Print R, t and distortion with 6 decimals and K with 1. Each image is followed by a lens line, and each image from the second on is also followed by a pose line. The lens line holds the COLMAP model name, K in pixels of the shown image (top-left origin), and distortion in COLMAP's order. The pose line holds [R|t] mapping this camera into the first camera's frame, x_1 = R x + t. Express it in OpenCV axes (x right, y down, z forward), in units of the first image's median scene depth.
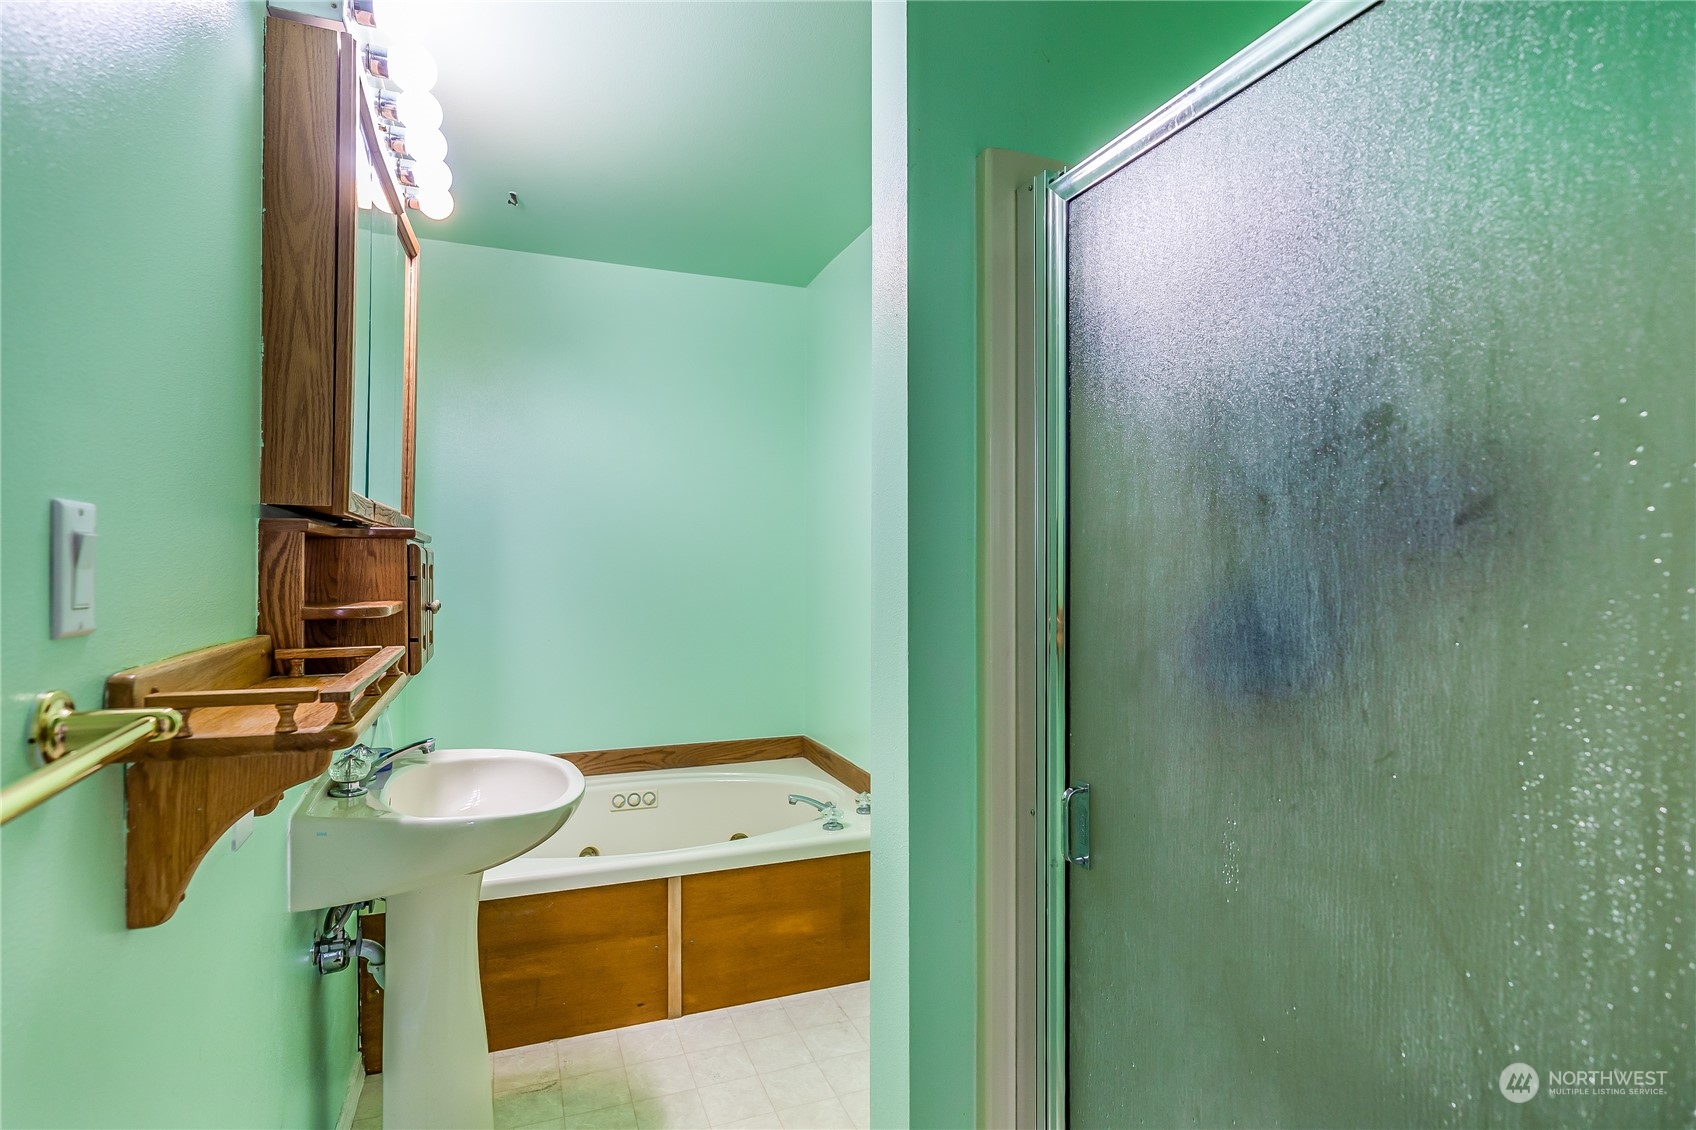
lens RADIAL K [[825.1, 0, 846.7], [0, 825.1, 568.0], [0, 0, 1]] dist [-0.003467, -0.002722]
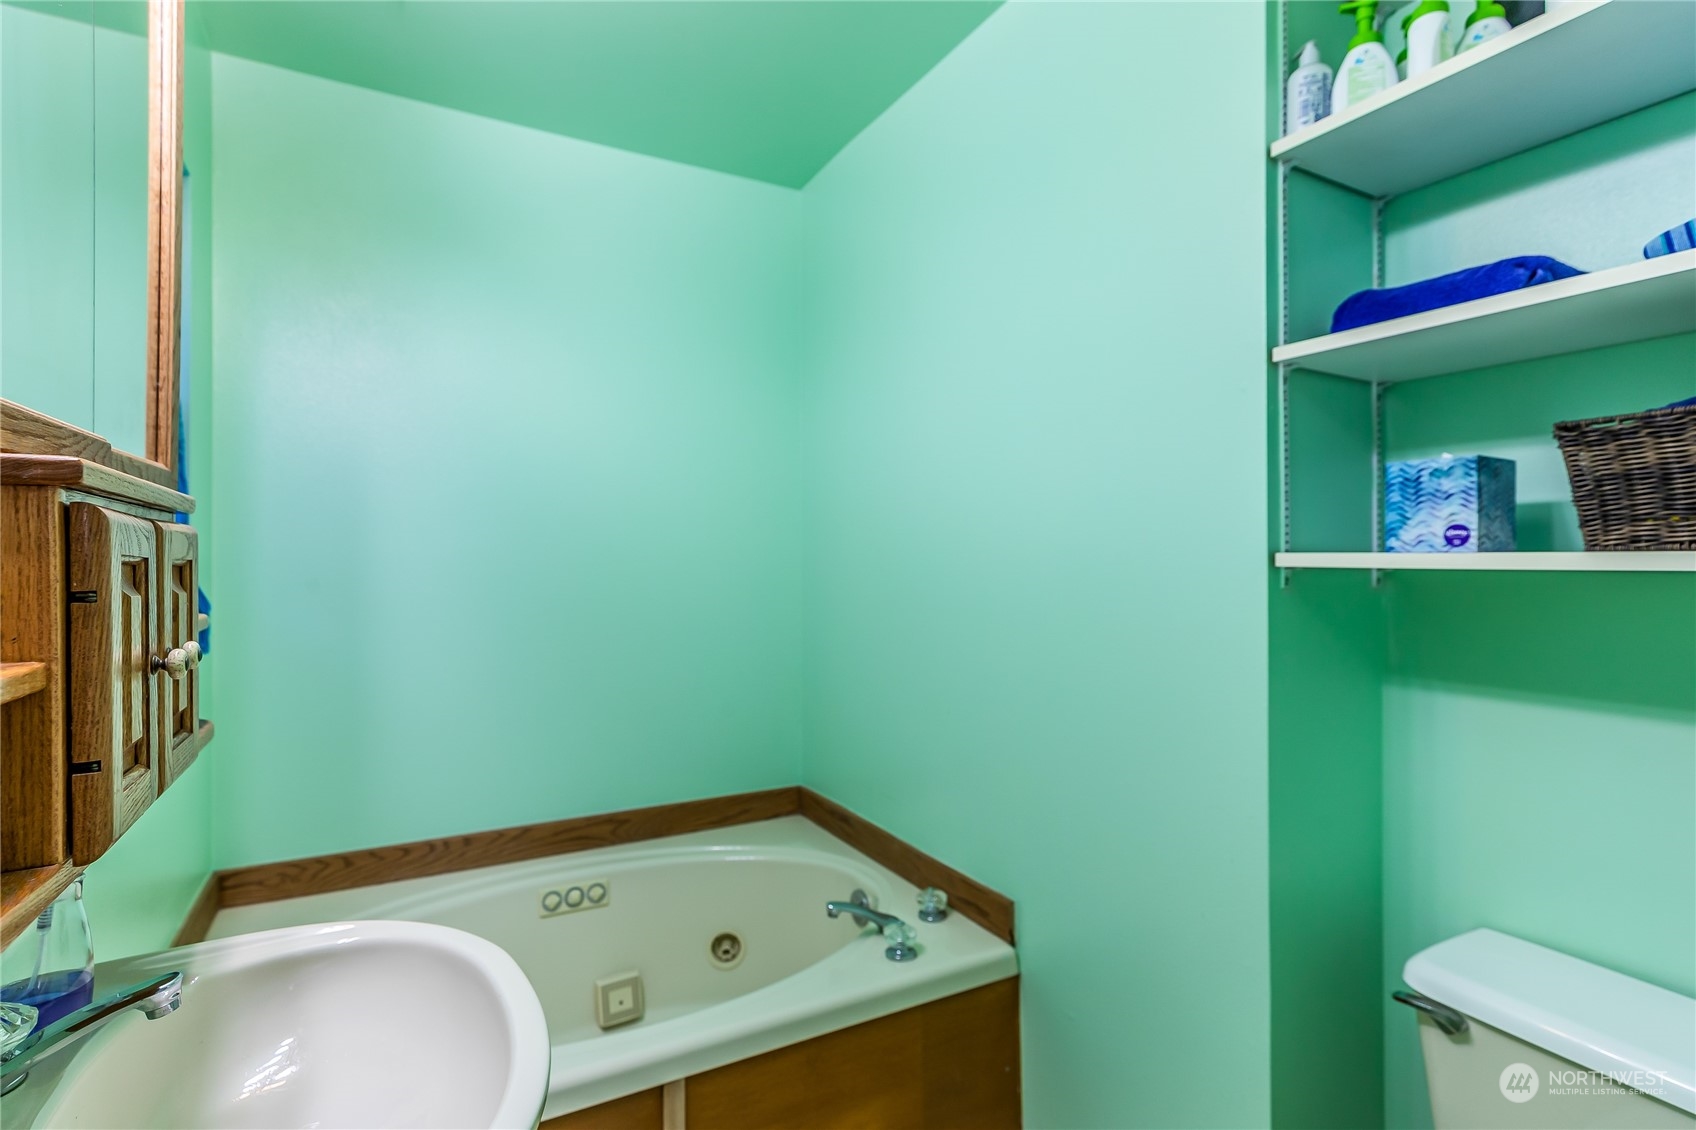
lens RADIAL K [[825.1, 0, 849.5], [0, 825.1, 556.5], [0, 0, 1]] dist [-0.003467, -0.002722]
pose [[0.992976, -0.006204, 0.118150, -0.133074], [0.007090, 0.999950, -0.007078, -0.000591], [-0.118100, 0.007866, 0.992971, 0.343608]]
